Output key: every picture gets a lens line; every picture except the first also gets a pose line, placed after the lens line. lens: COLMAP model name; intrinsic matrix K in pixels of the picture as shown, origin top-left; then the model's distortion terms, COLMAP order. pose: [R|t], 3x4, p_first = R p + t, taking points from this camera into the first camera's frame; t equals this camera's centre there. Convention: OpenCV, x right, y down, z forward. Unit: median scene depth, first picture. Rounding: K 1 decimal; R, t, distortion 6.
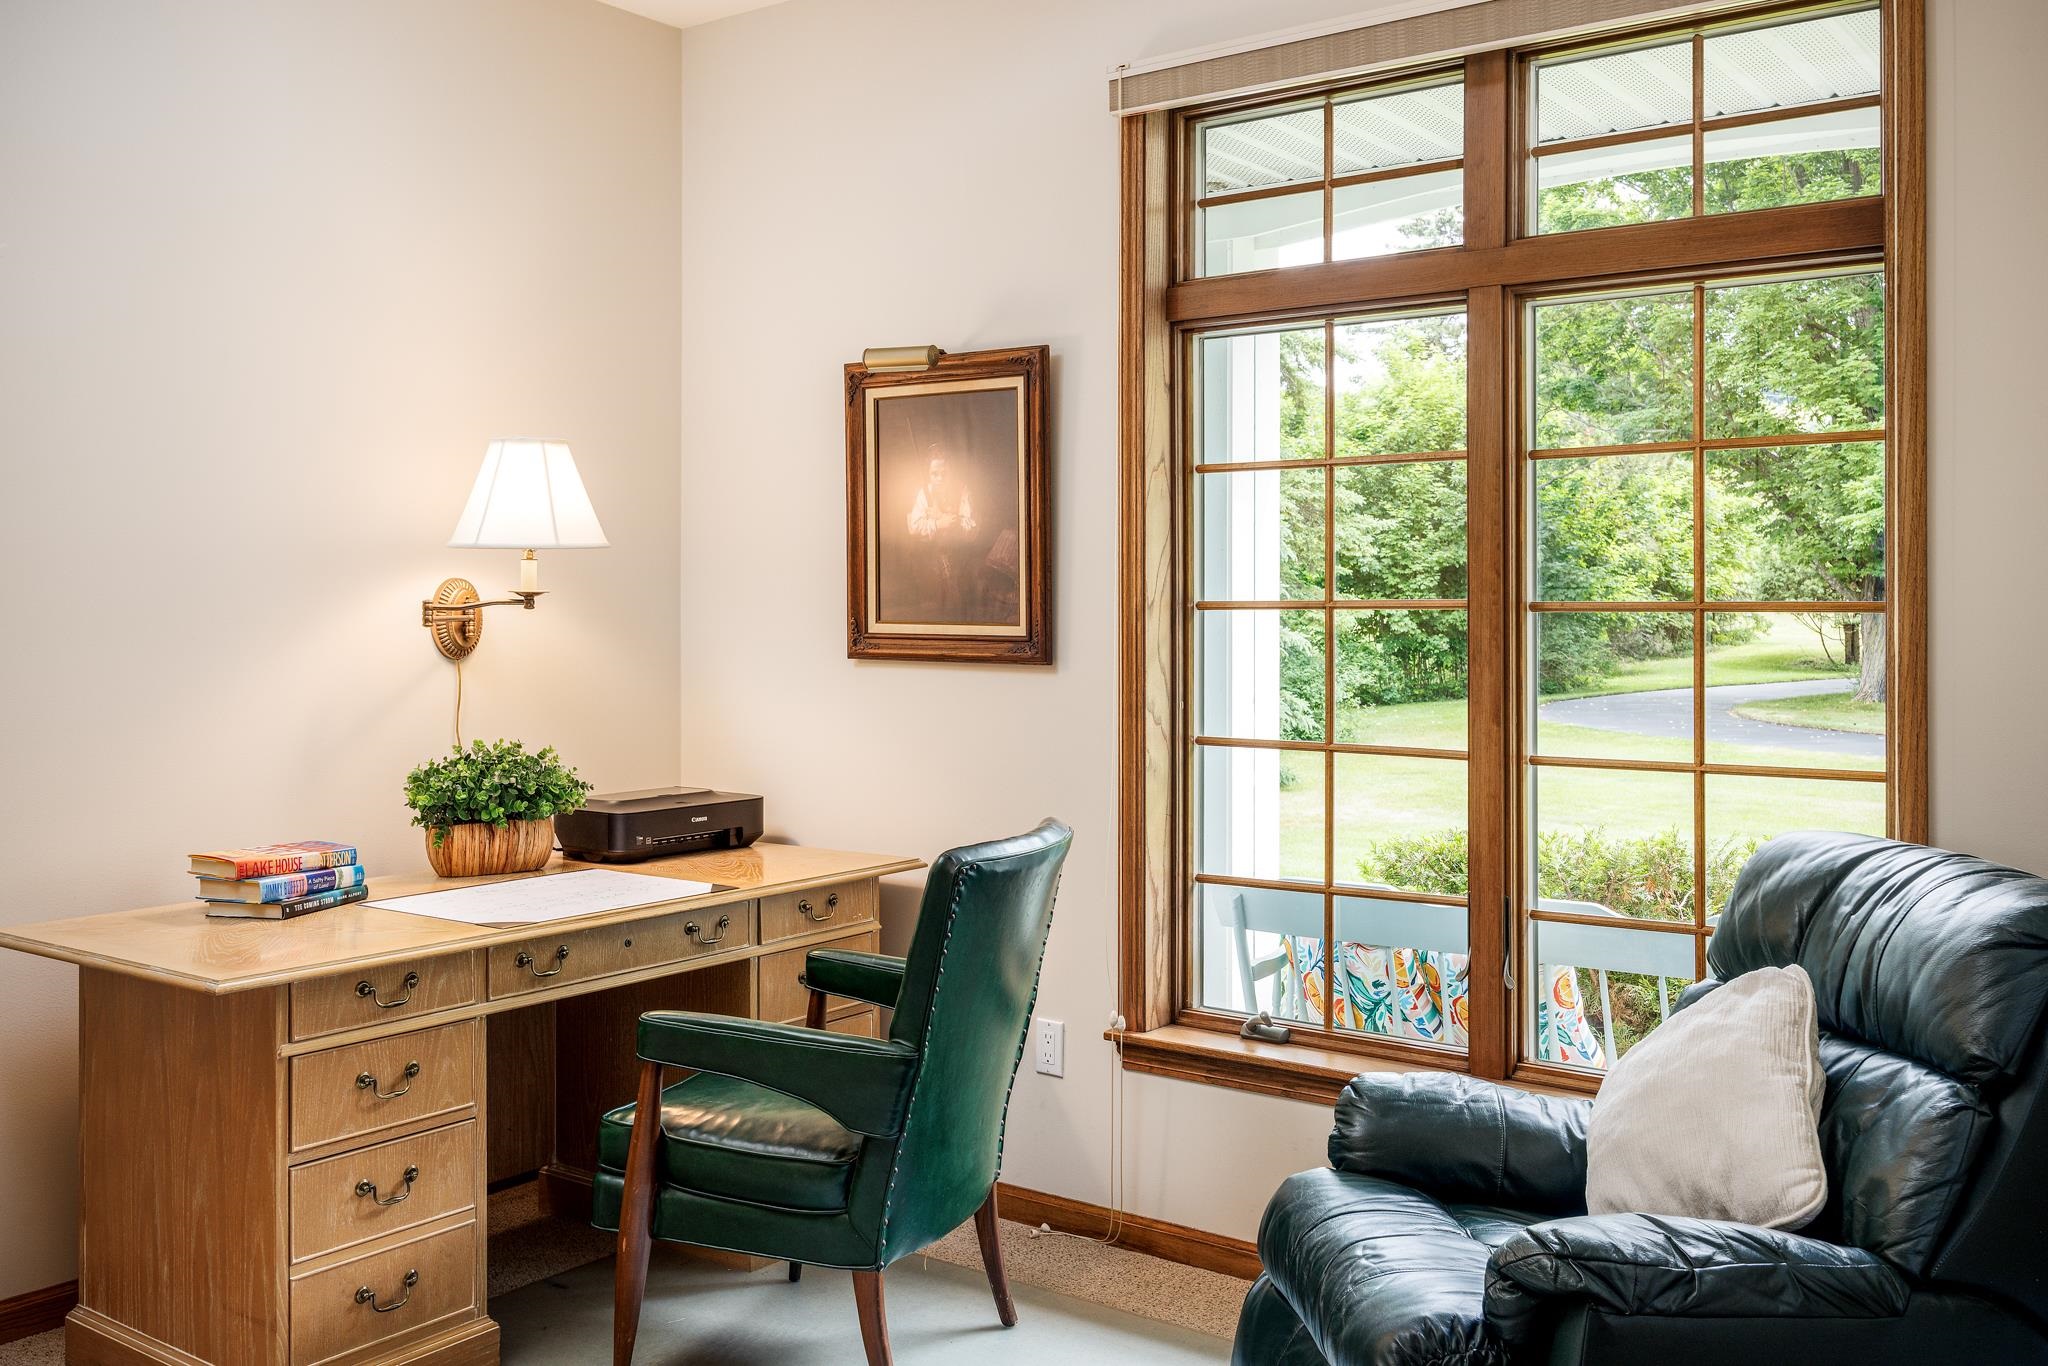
lens RADIAL K [[1811.0, 0, 1027.0], [0, 1811.0, 617.0], [0, 0, 1]] dist [-0.005501, 0.002404]
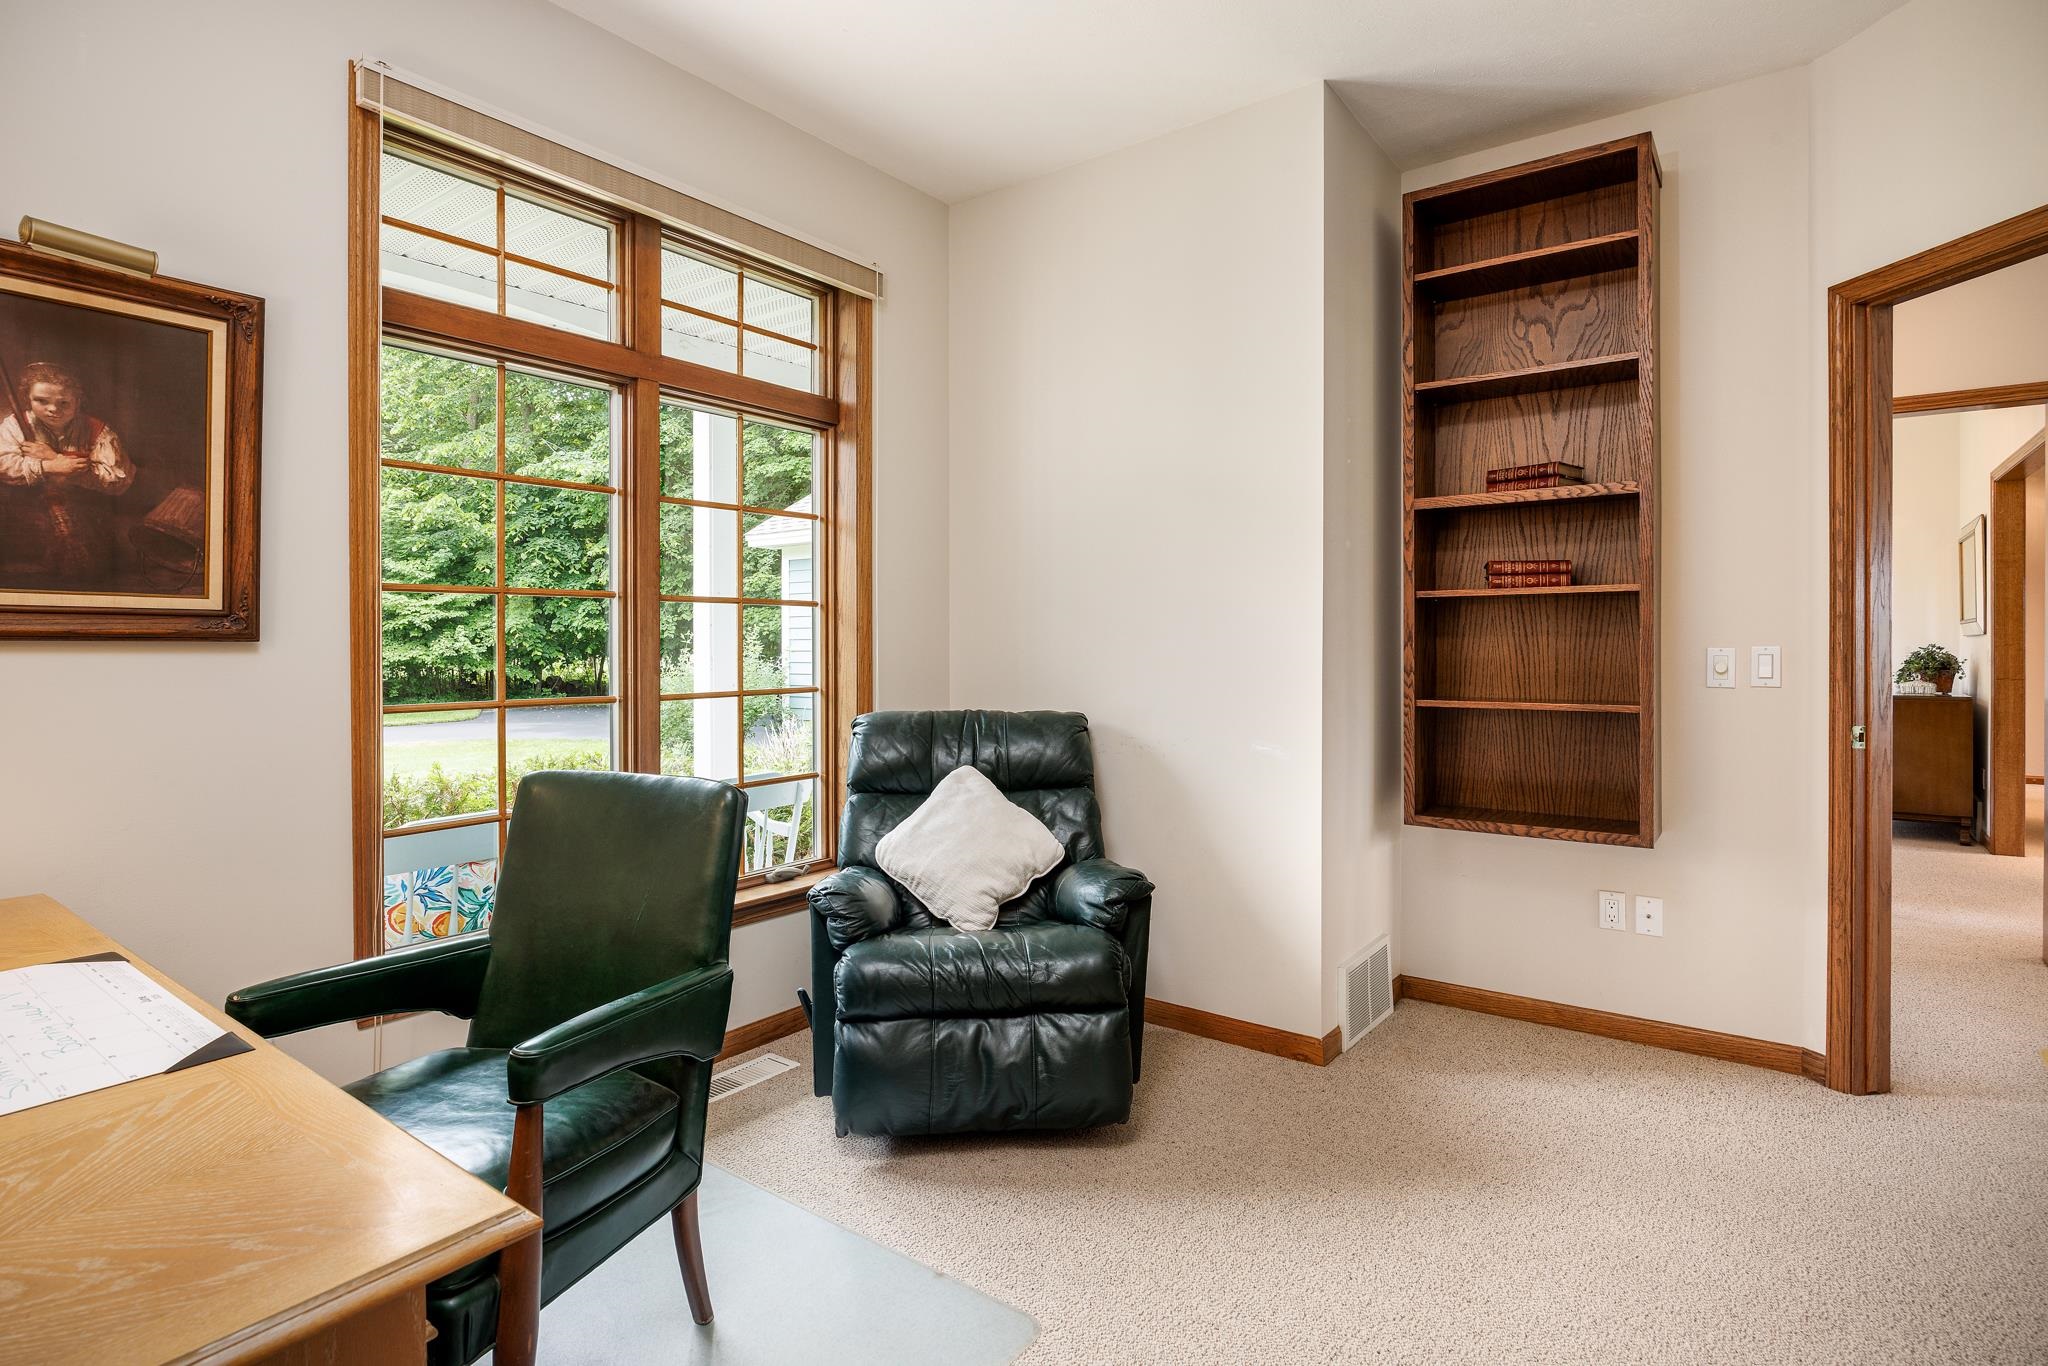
lens RADIAL K [[1036.6, 0, 1028.1], [0, 1036.6, 677.2], [0, 0, 1]] dist [0.000797, -0.000165]
pose [[0.000266, -0.035606, 0.999366, -0.540113], [0.001312, 0.999365, 0.035606, 0.027255], [-0.999999, 0.001301, 0.000312, 0.612729]]
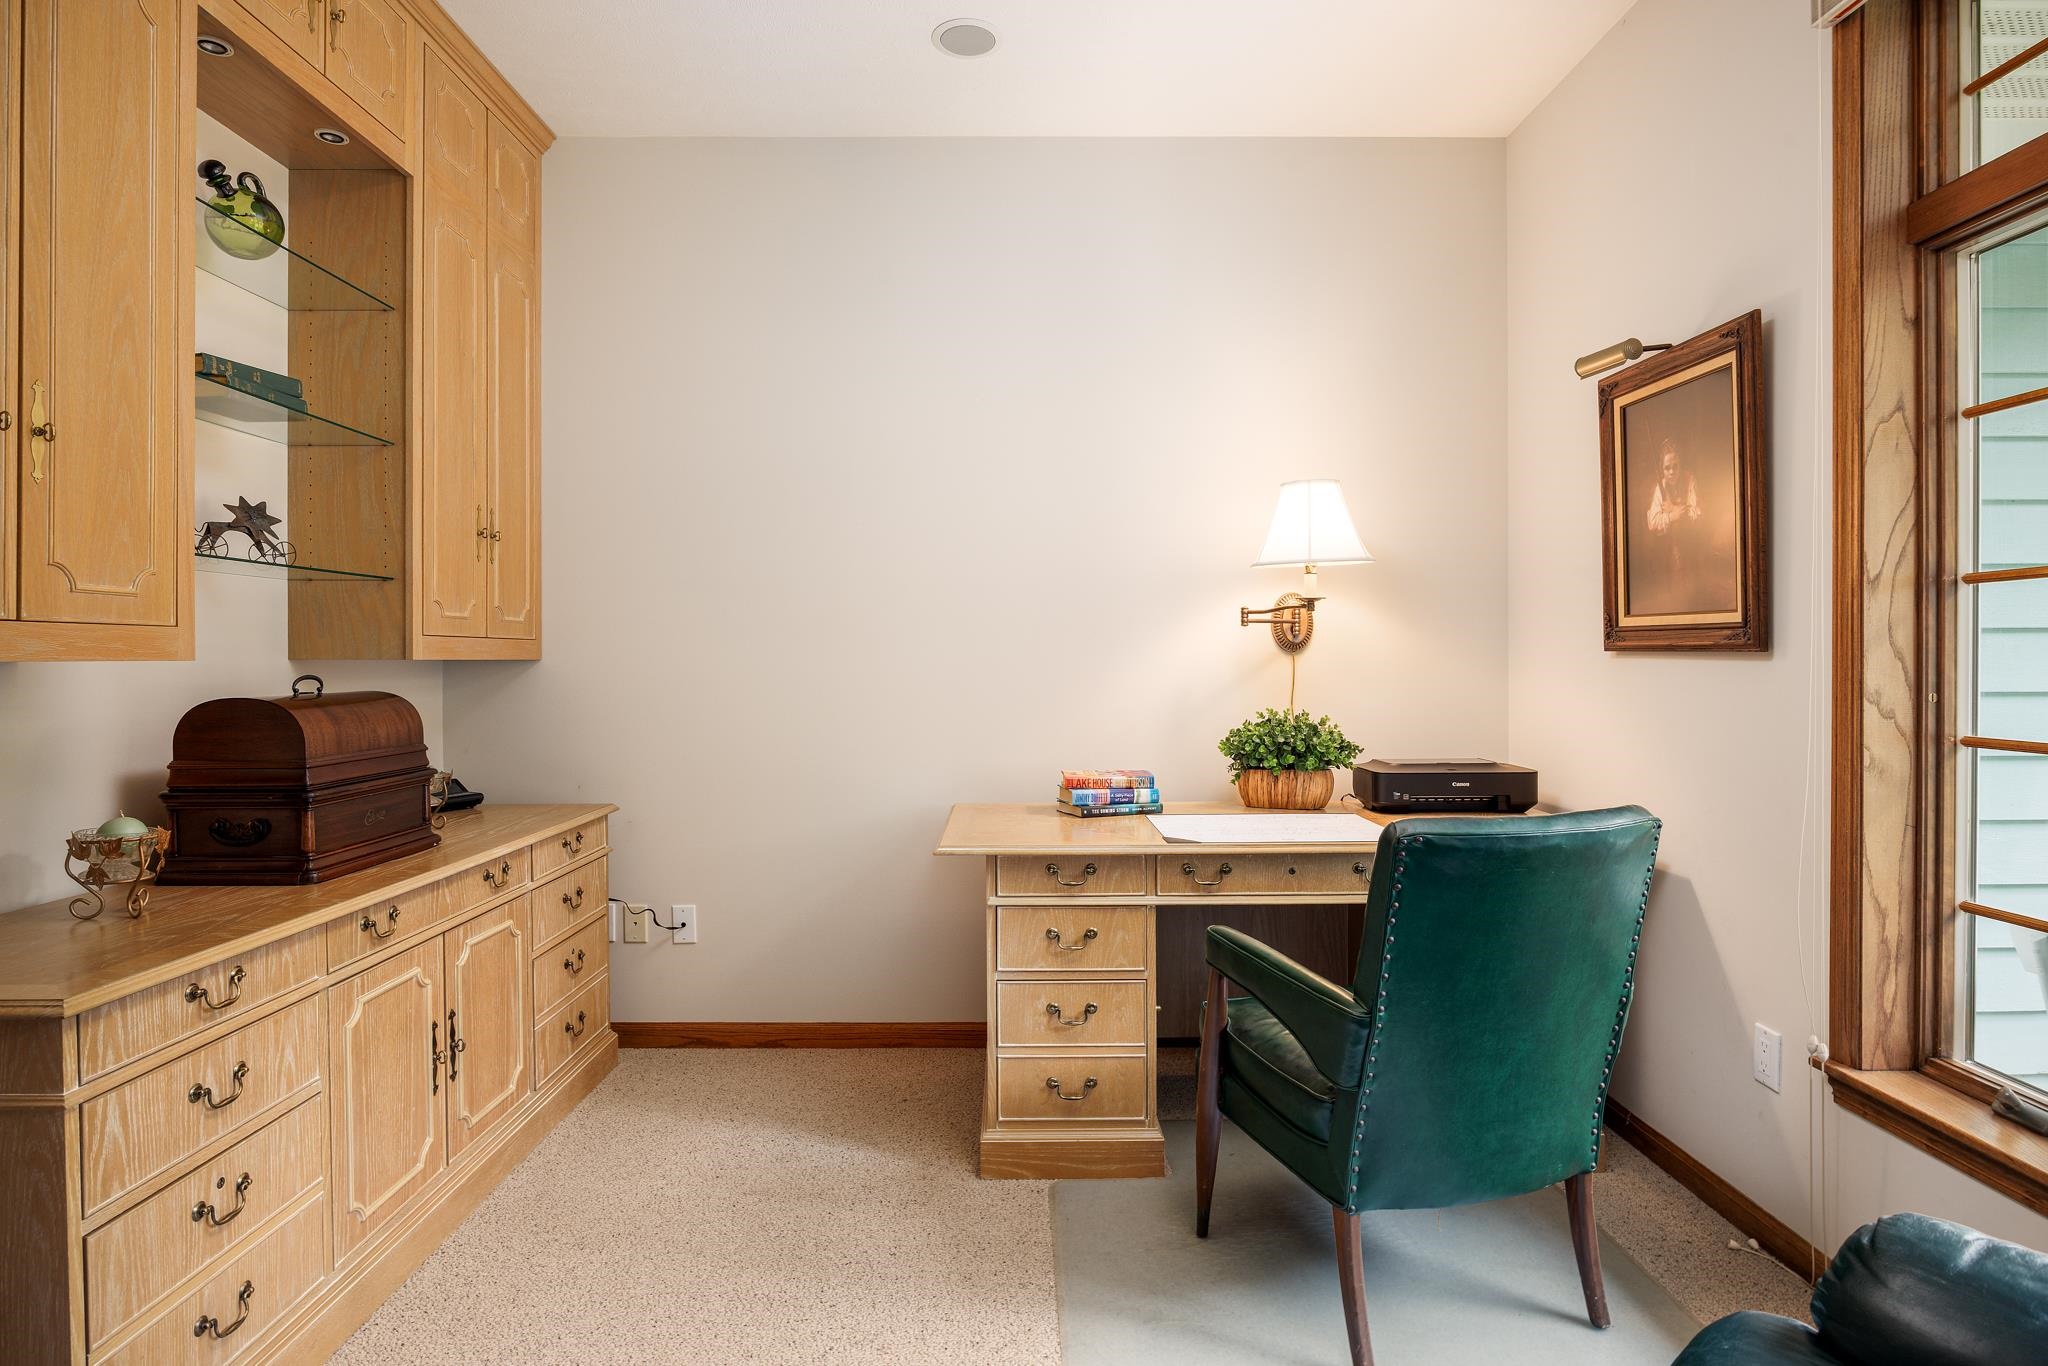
lens RADIAL K [[1085.6, 0, 1026.0], [0, 1085.6, 674.3], [0, 0, 1]] dist [-0.000839, -0.000438]
pose [[0.611945, 0.011468, -0.790817, 0.229014], [-0.000377, 0.999899, 0.014208, 0.031113], [0.790900, -0.008396, 0.611887, 0.360227]]
